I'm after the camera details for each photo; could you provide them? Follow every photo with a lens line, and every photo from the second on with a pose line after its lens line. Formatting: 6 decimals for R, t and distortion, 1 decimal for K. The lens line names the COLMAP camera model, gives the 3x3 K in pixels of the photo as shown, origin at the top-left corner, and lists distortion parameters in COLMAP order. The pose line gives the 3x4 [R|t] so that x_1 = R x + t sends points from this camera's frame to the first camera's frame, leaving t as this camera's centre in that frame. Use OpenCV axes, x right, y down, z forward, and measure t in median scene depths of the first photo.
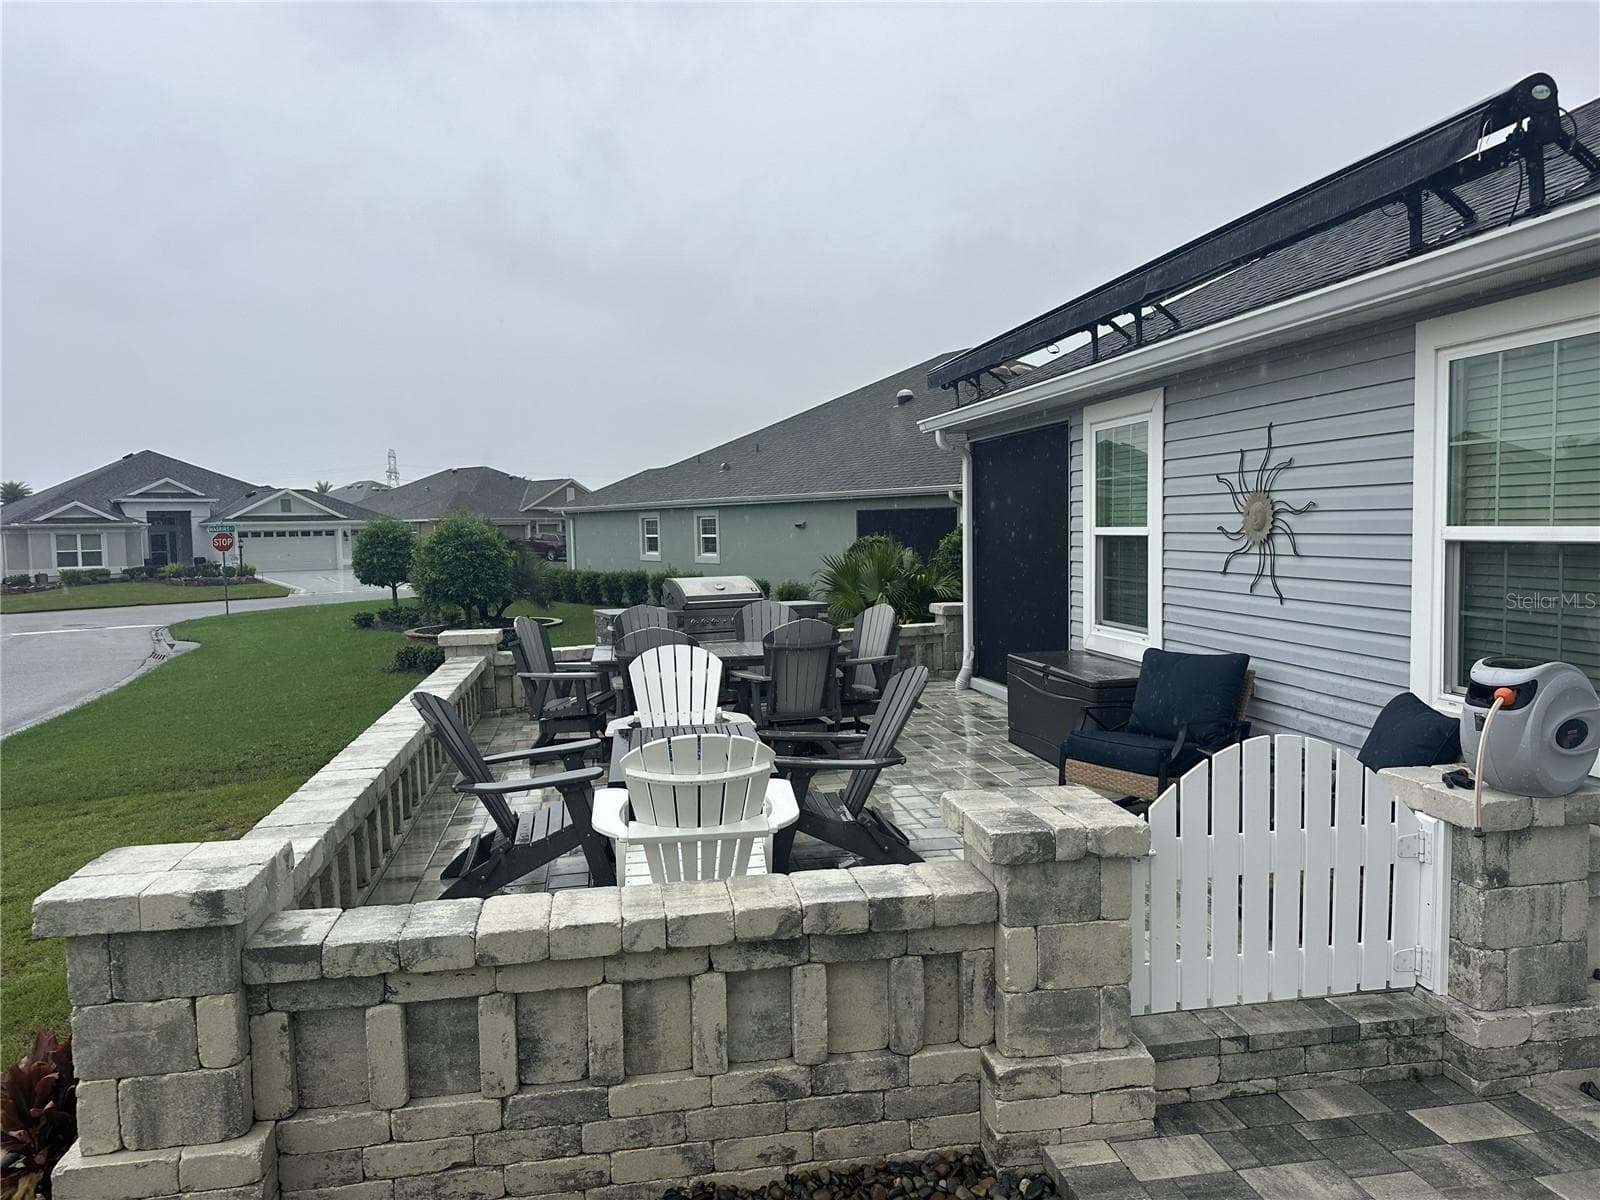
lens RADIAL K [[1090.6, 0, 810.1], [0, 1090.6, 598.5], [0, 0, 1]] dist [0.014367, -0.010802]
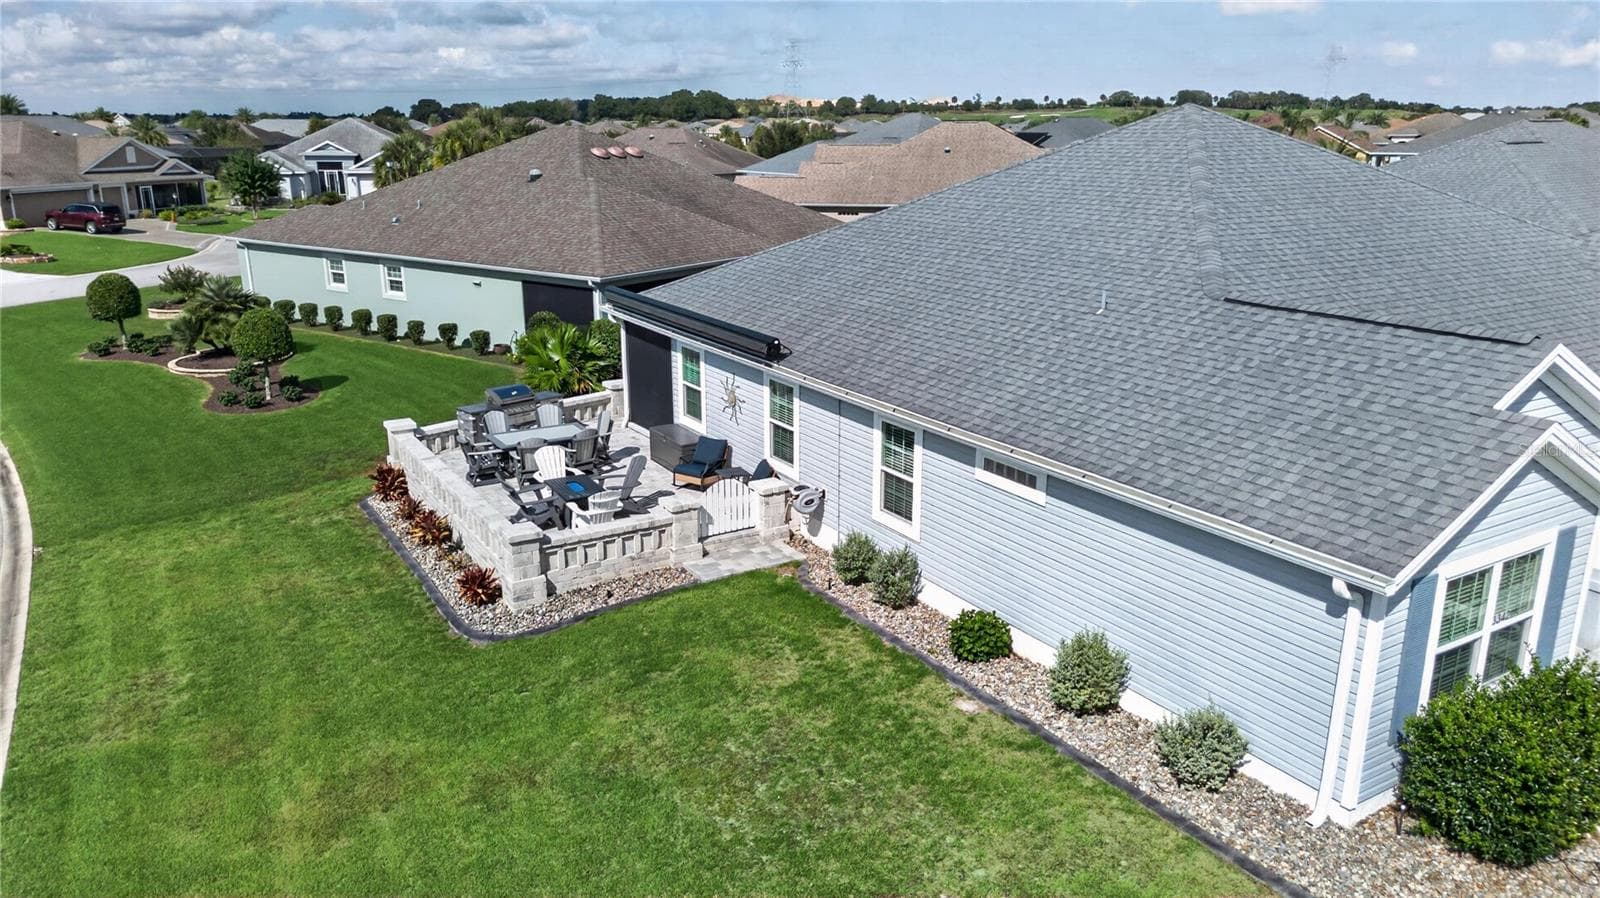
lens RADIAL K [[1141.1, 0, 800.0], [0, 1141.1, 450.0], [0, 0, 1]] dist [0.006082, 0.000428]
pose [[0.930476, -0.086232, 0.356059, -0.651435], [0.007579, 0.976226, 0.216623, -0.677264], [-0.366274, -0.198864, 0.909008, -2.282425]]
